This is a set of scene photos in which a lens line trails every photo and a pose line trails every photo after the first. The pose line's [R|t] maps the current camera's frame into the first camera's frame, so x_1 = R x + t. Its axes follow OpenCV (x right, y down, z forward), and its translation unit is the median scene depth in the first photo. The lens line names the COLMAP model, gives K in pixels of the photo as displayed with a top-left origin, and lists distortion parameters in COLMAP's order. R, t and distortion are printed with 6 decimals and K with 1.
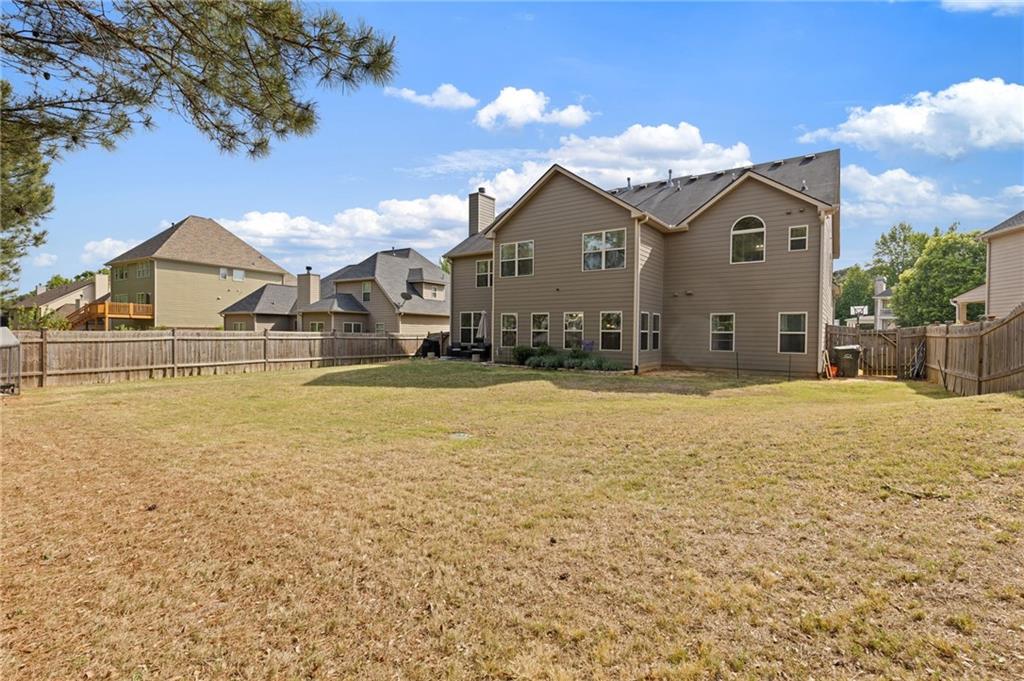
lens RADIAL K [[461.2, 0, 514.4], [0, 461.2, 342.1], [0, 0, 1]] dist [0.005715, -0.000763]
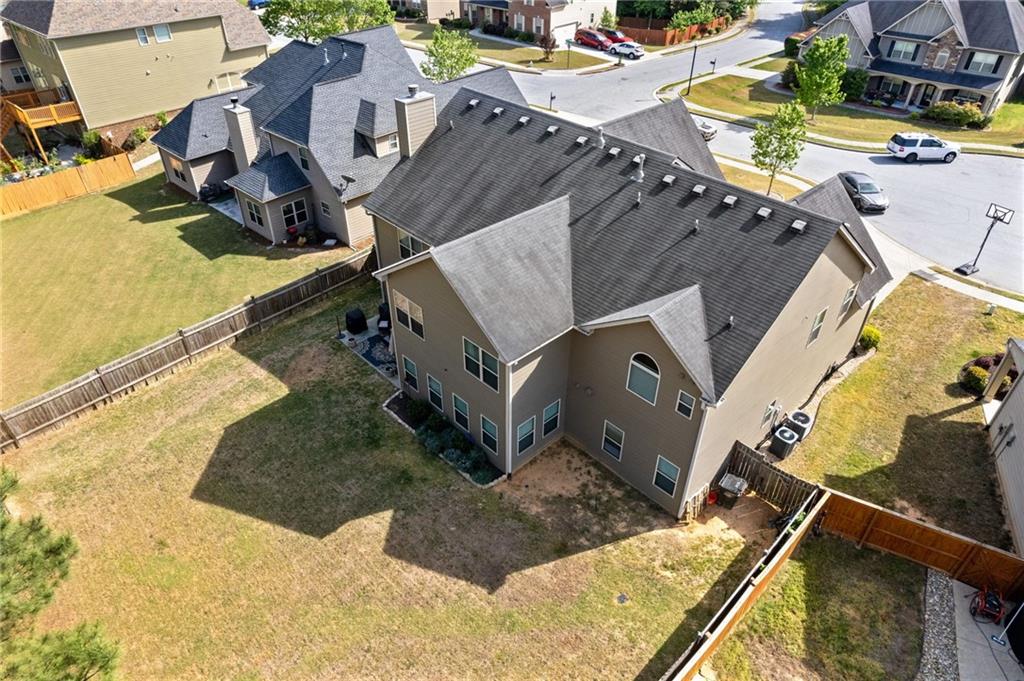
lens RADIAL K [[645.4, 0, 509.9], [0, 645.4, 320.6], [0, 0, 1]] dist [-0.007076, 0.003012]
pose [[0.982260, 0.100867, -0.158083, 0.407331], [0.010552, 0.811946, 0.583637, -0.934163], [0.187225, -0.574952, 0.796478, 0.054754]]
